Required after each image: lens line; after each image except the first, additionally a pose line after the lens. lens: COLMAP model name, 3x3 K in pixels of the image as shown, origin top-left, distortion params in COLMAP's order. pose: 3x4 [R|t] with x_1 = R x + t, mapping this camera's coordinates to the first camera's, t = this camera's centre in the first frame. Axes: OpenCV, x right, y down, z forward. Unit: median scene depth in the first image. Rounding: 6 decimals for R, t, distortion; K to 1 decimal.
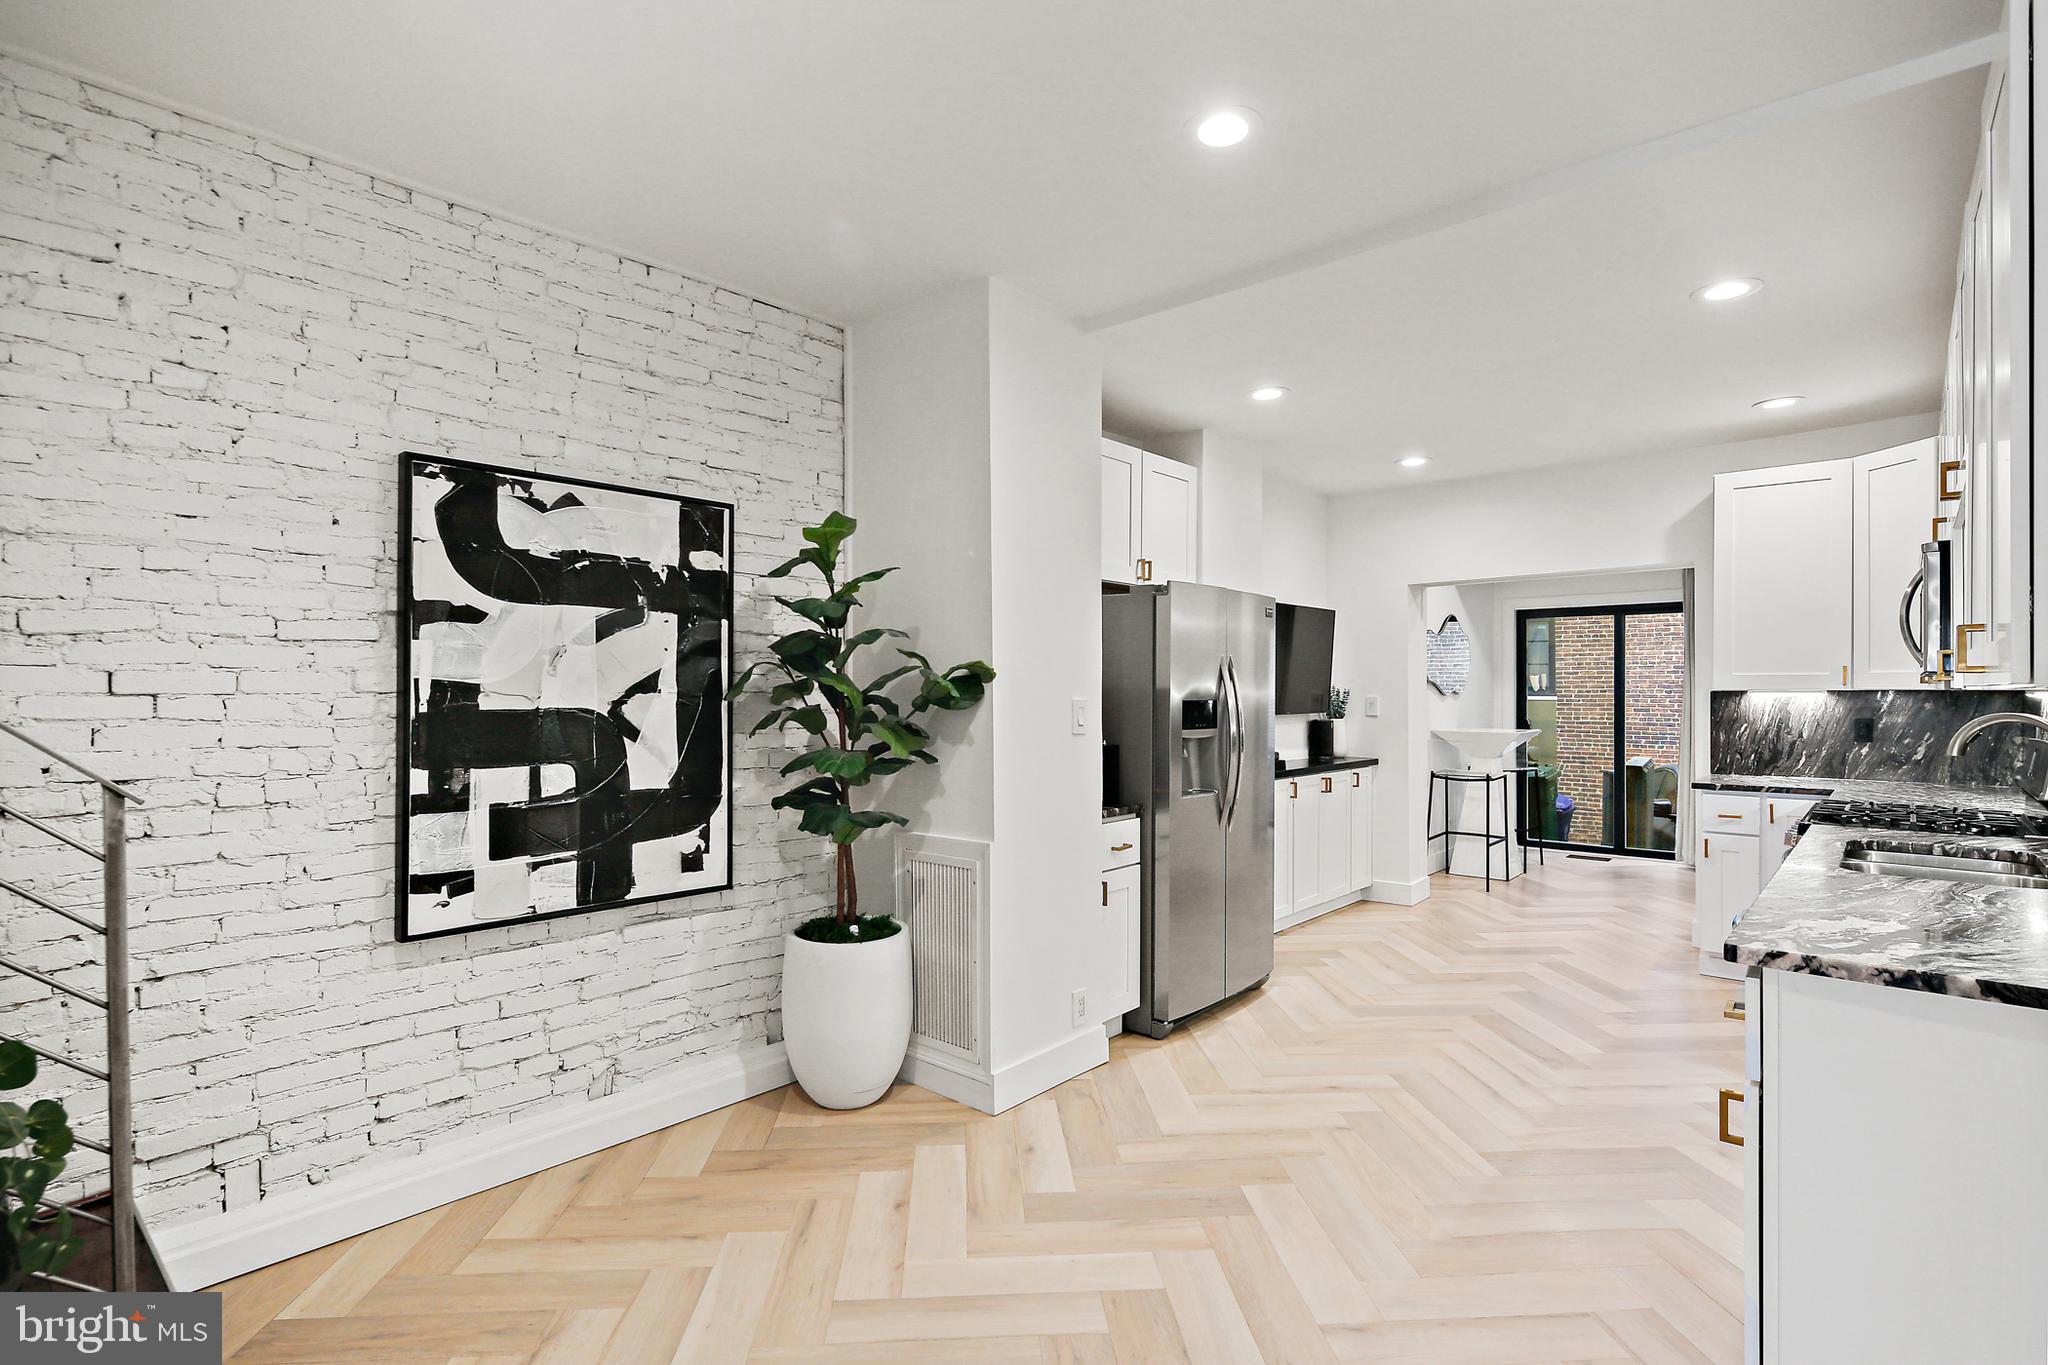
lens RADIAL K [[998.1, 0, 1014.3], [0, 998.1, 690.7], [0, 0, 1]] dist [0.001966, -0.003007]
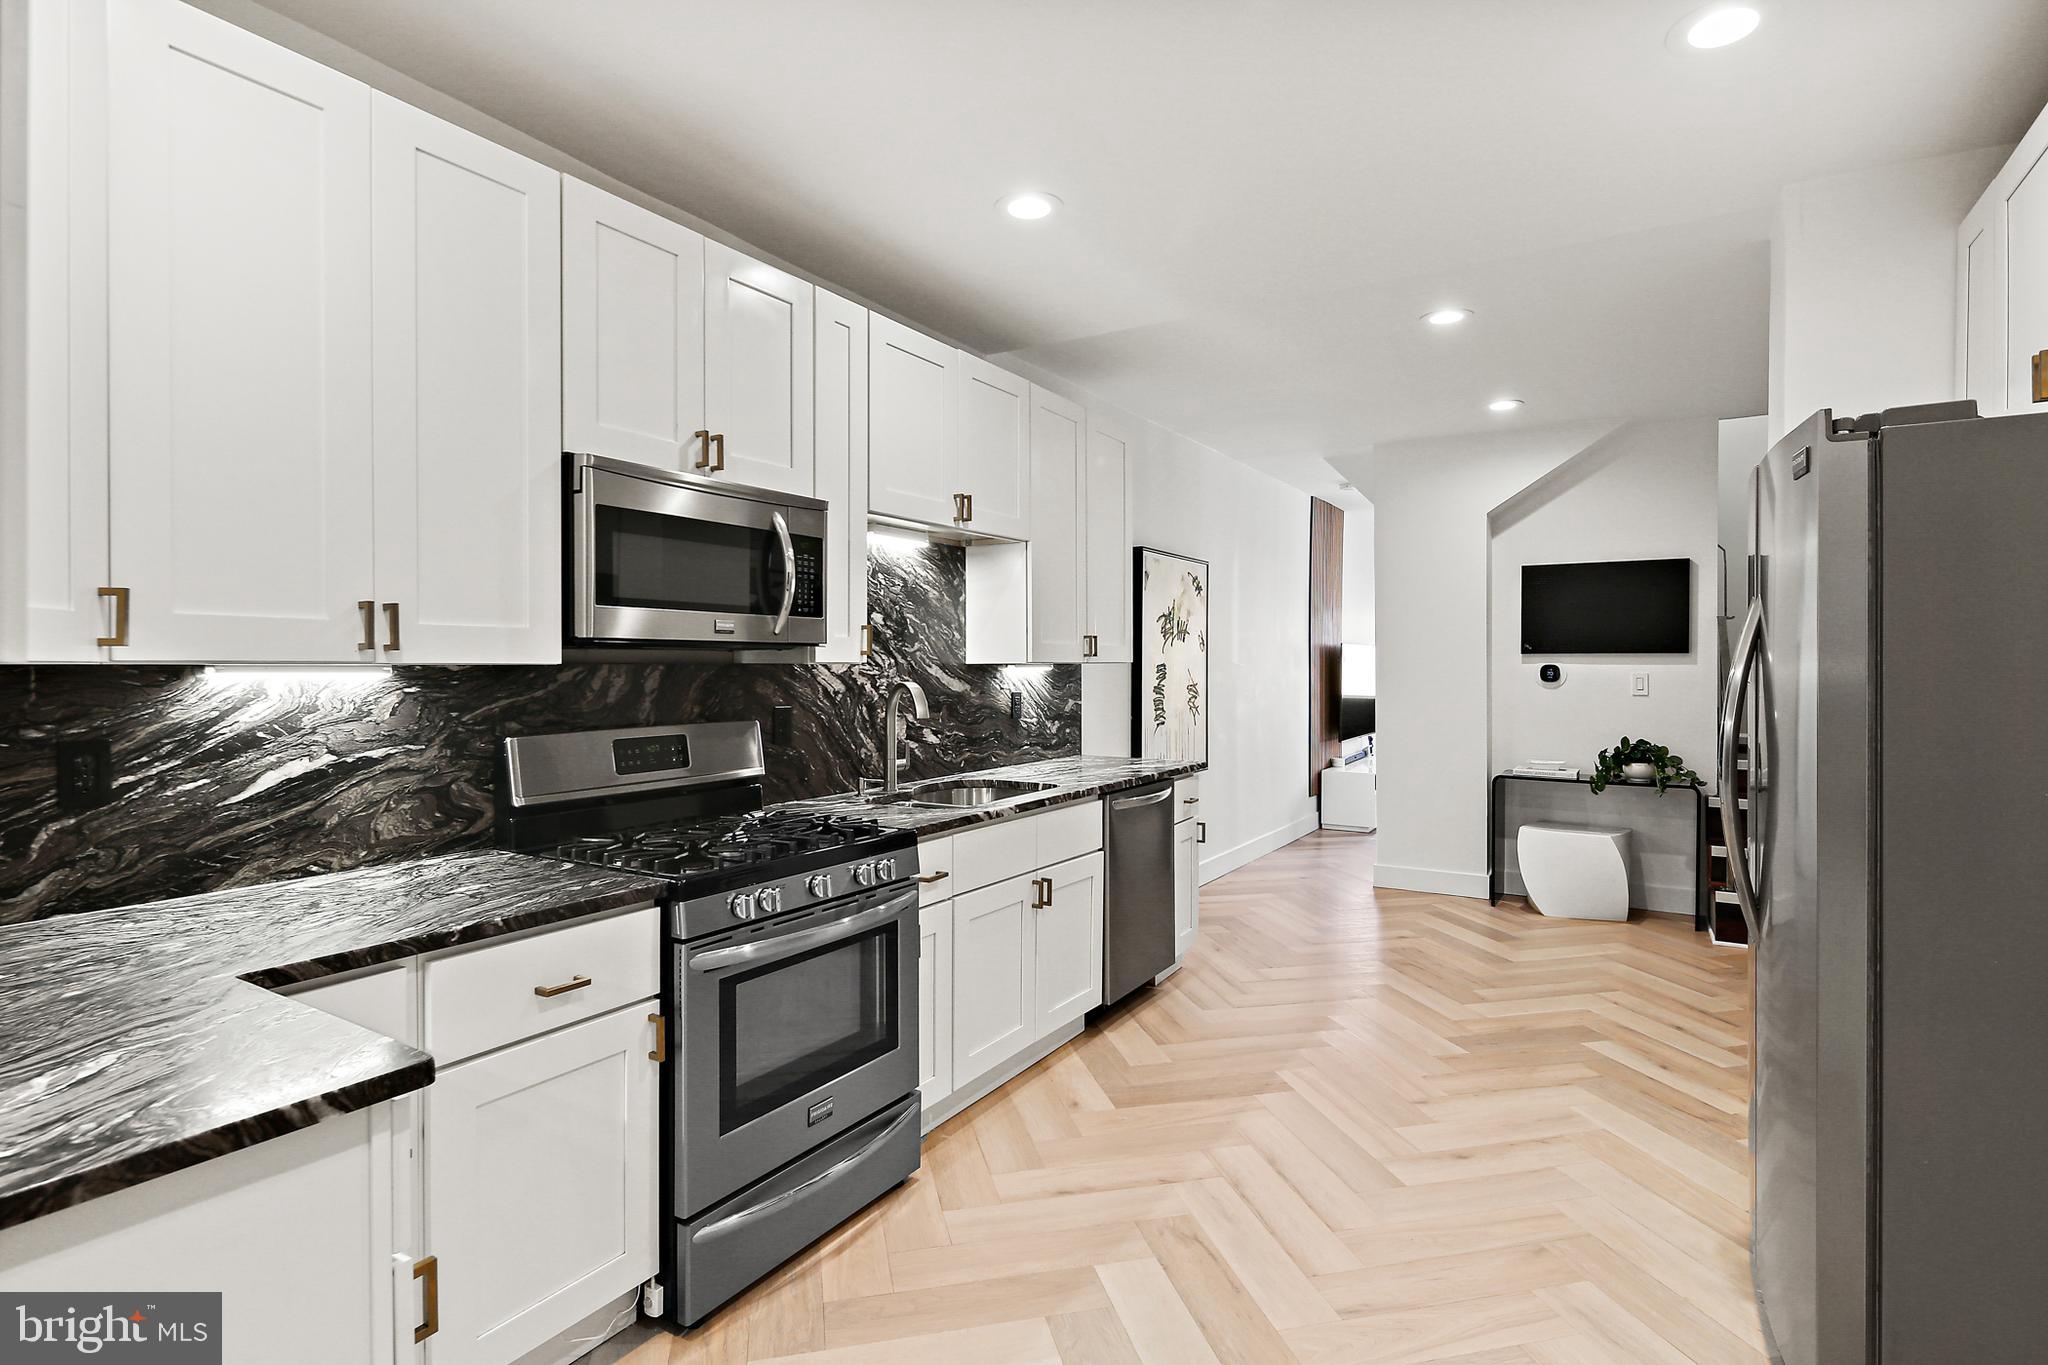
lens RADIAL K [[998.1, 0, 1026.9], [0, 998.1, 671.6], [0, 0, 1]] dist [0.001966, -0.003007]
pose [[-0.986064, 0.001100, -0.166363, 0.830558], [-0.000216, 0.999969, 0.007893, -0.001310], [0.166367, 0.007819, -0.986033, 1.800407]]
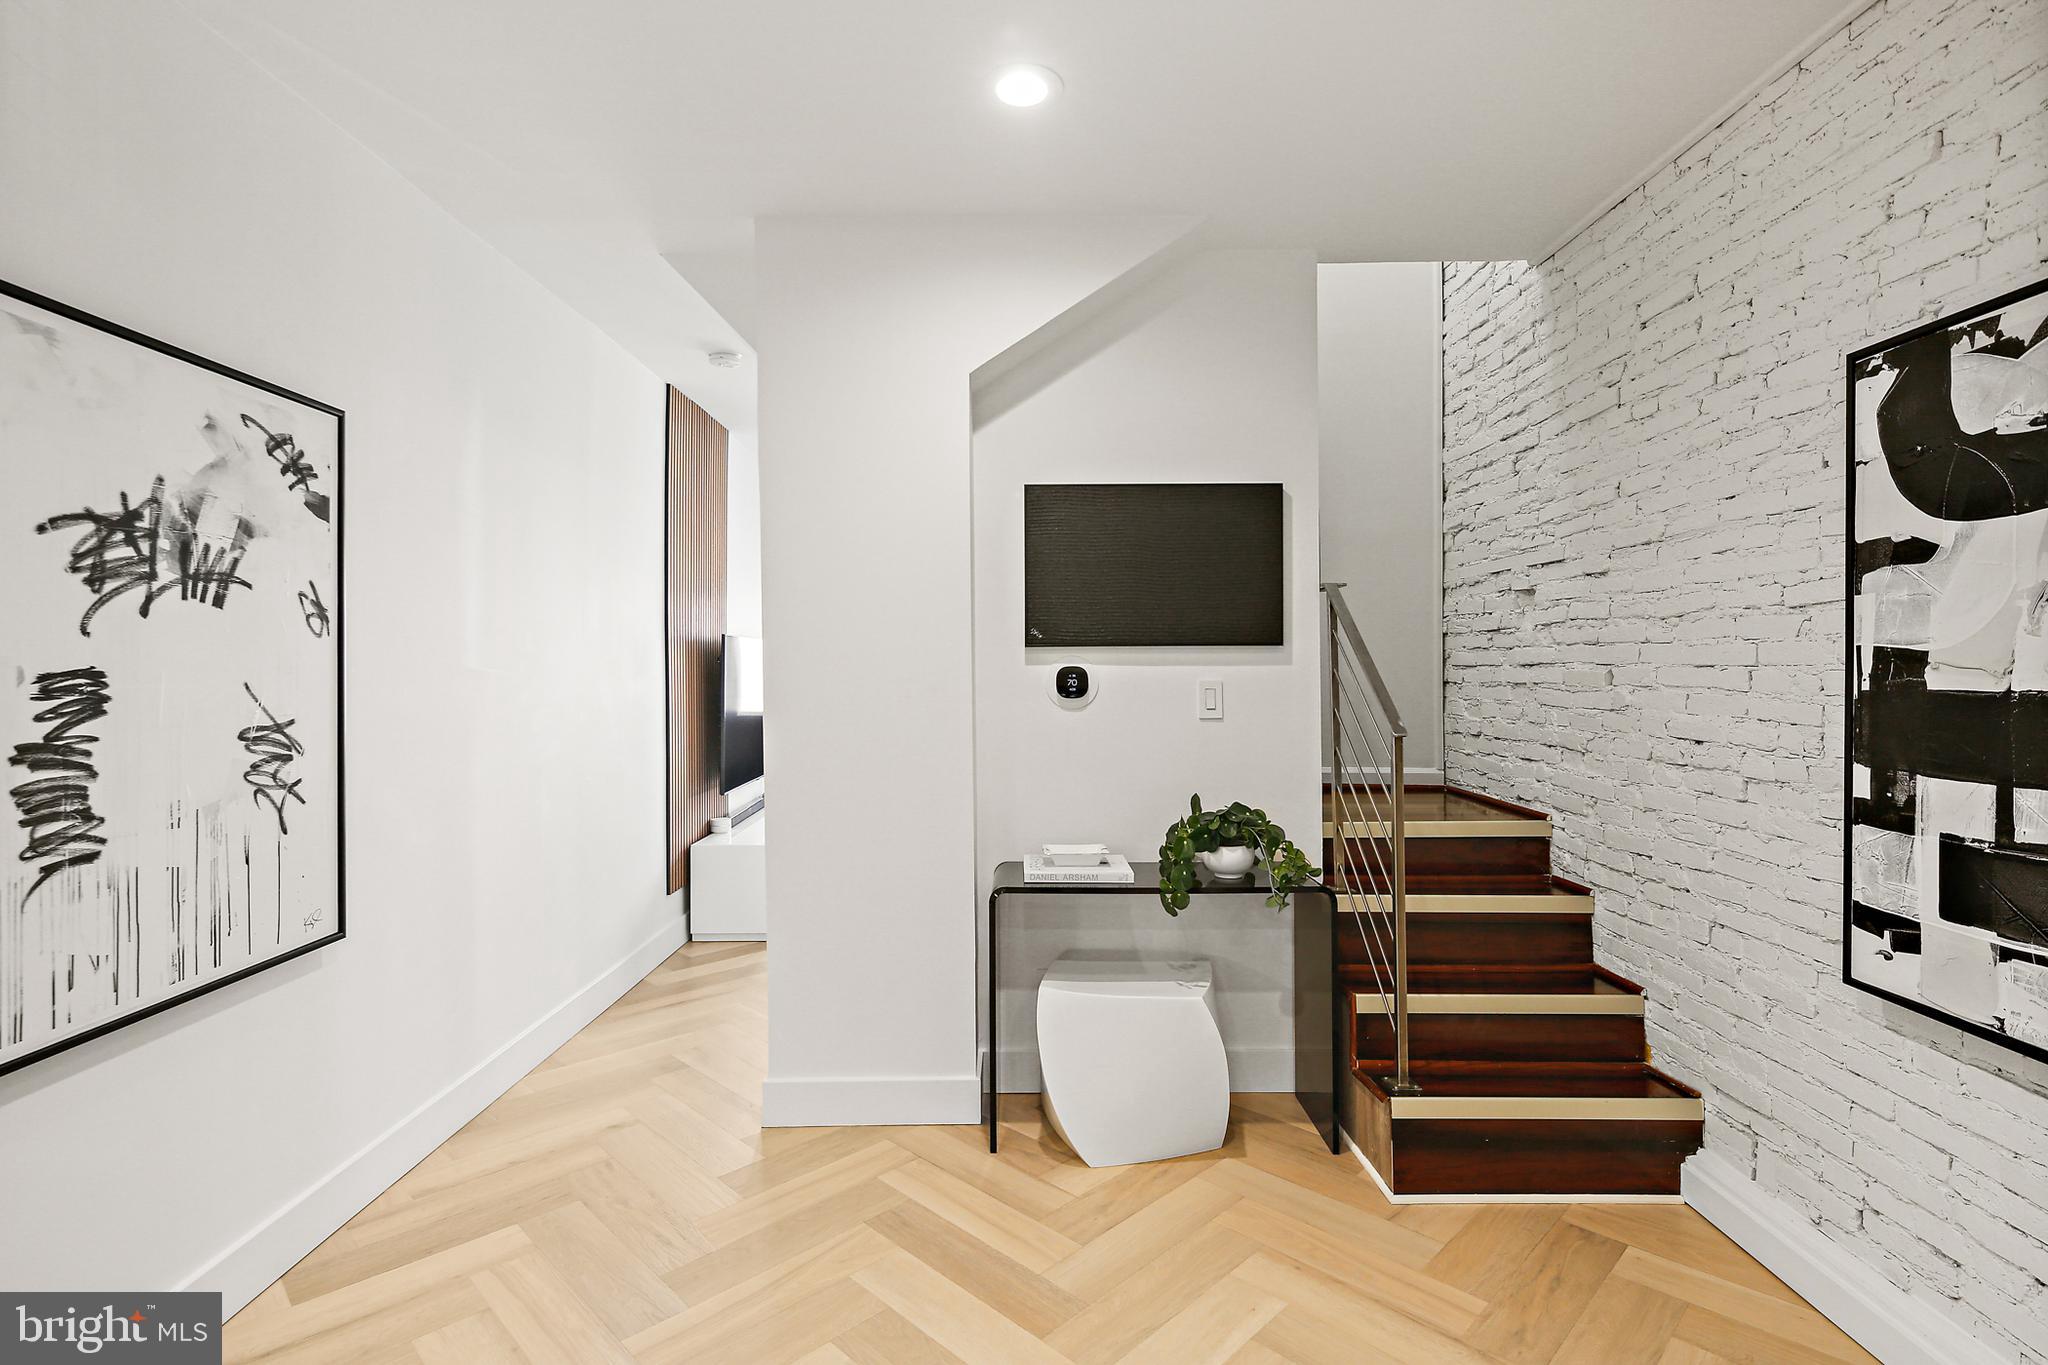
lens RADIAL K [[998.1, 0, 1021.4], [0, 998.1, 661.9], [0, 0, 1]] dist [0.001966, -0.003007]
pose [[-0.747973, 0.001714, -0.663727, 0.307413], [0.005878, 0.999975, -0.004042, -0.000471], [0.663703, -0.006925, -0.747964, 0.909076]]
